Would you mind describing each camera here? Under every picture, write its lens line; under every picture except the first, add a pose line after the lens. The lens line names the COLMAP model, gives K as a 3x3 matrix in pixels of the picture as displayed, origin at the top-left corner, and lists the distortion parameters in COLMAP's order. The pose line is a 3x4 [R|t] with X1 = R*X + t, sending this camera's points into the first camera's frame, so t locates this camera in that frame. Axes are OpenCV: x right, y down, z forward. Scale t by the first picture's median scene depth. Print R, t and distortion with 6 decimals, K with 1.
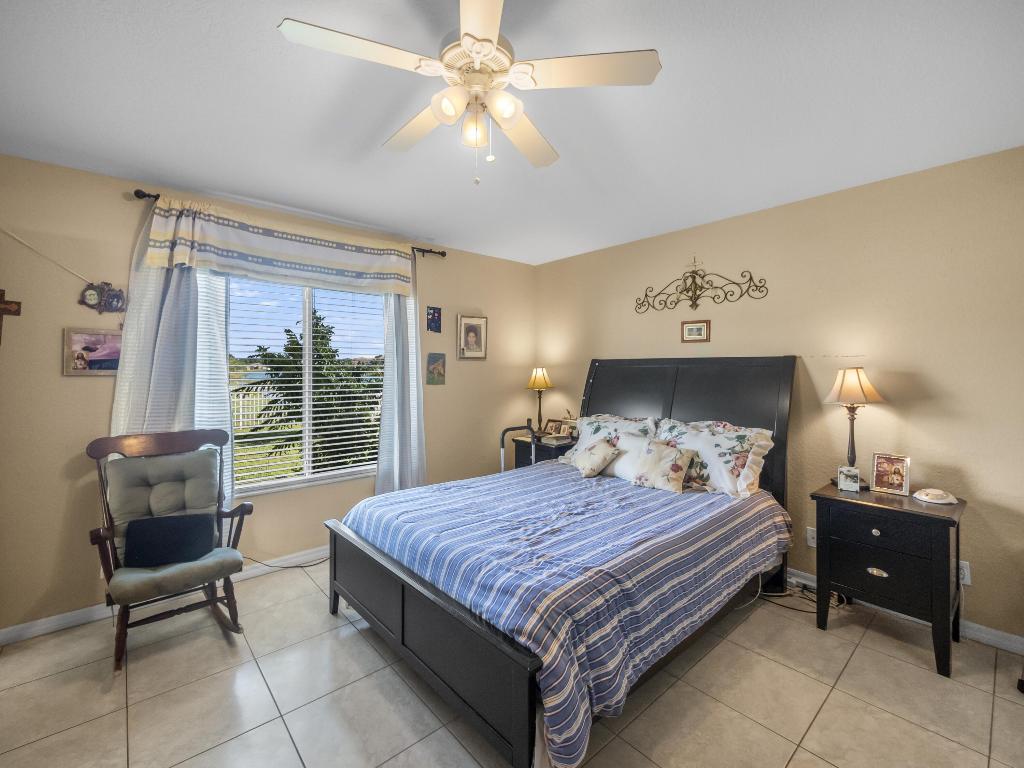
lens RADIAL K [[447.7, 0, 510.7], [0, 447.7, 369.4], [0, 0, 1]] dist [-0.001119, 0.000106]
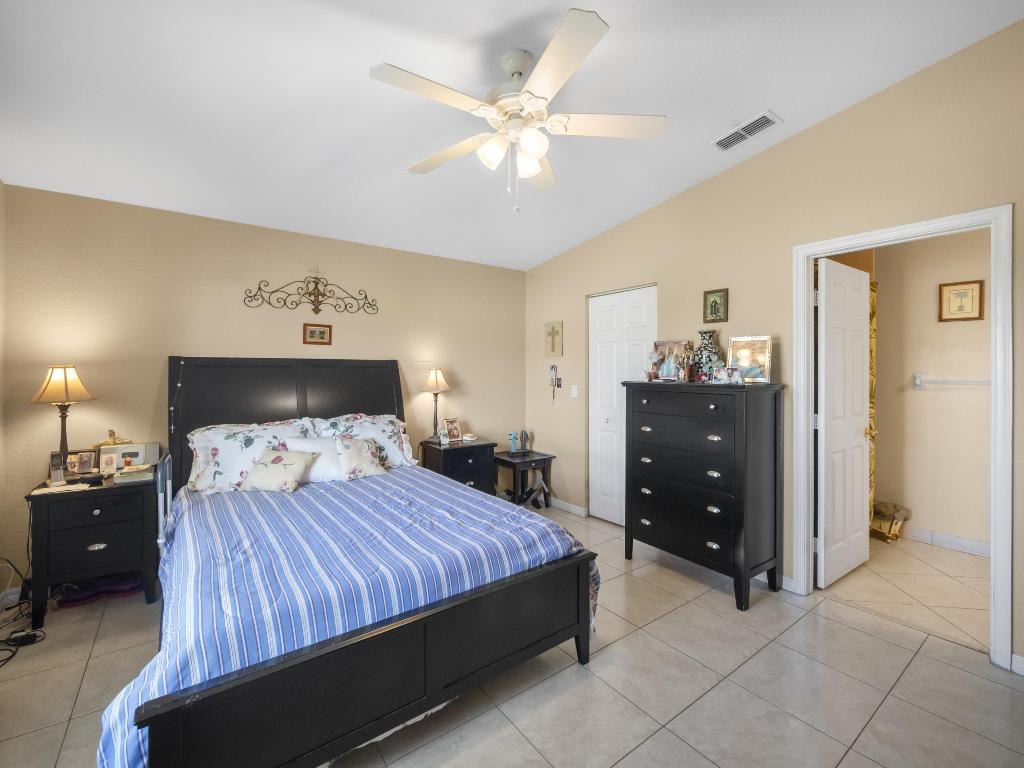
lens RADIAL K [[447.7, 0, 510.7], [0, 447.7, 369.4], [0, 0, 1]] dist [-0.001119, 0.000106]
pose [[0.085481, -0.001178, 0.996339, -0.621977], [-0.001566, 0.999998, 0.001316, -0.002856], [-0.996339, -0.001673, 0.085479, 0.451233]]
